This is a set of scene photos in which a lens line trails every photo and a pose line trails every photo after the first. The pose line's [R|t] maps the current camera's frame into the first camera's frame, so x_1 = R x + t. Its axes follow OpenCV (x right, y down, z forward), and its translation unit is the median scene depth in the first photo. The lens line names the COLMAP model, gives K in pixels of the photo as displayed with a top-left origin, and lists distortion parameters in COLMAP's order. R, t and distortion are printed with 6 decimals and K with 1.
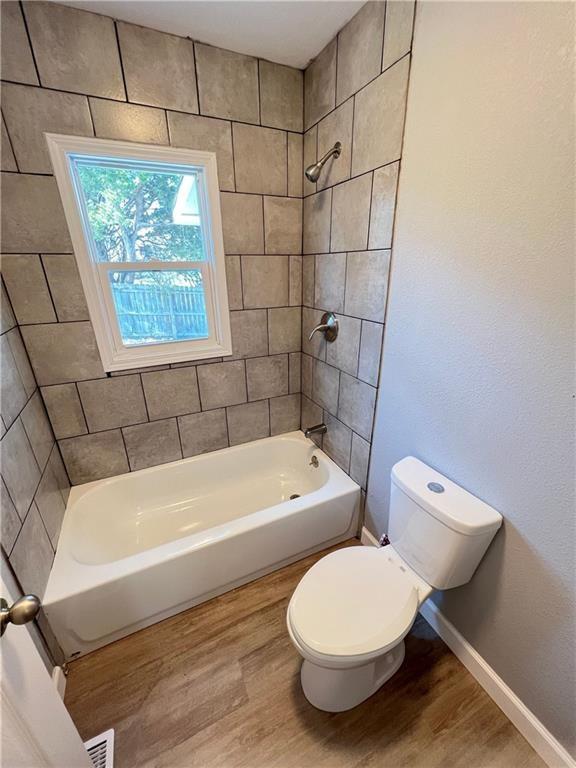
lens RADIAL K [[311.2, 0, 287.7], [0, 311.2, 385.4], [0, 0, 1]] dist [0.001191, -0.001064]
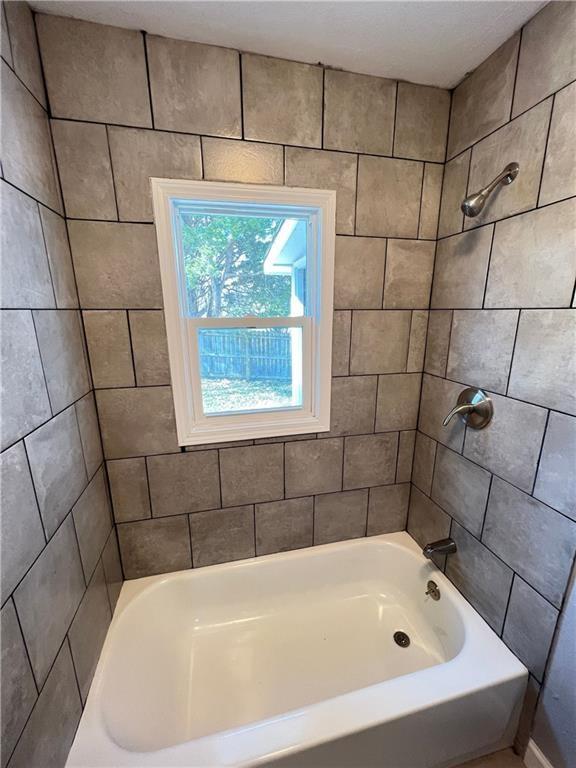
lens RADIAL K [[311.2, 0, 286.4], [0, 311.2, 385.6], [0, 0, 1]] dist [0.001191, -0.001064]
pose [[0.976212, 0.058849, -0.208680, -0.146995], [-0.085688, 0.988825, -0.121995, -0.122781], [0.199168, 0.136974, 0.970345, 0.235038]]
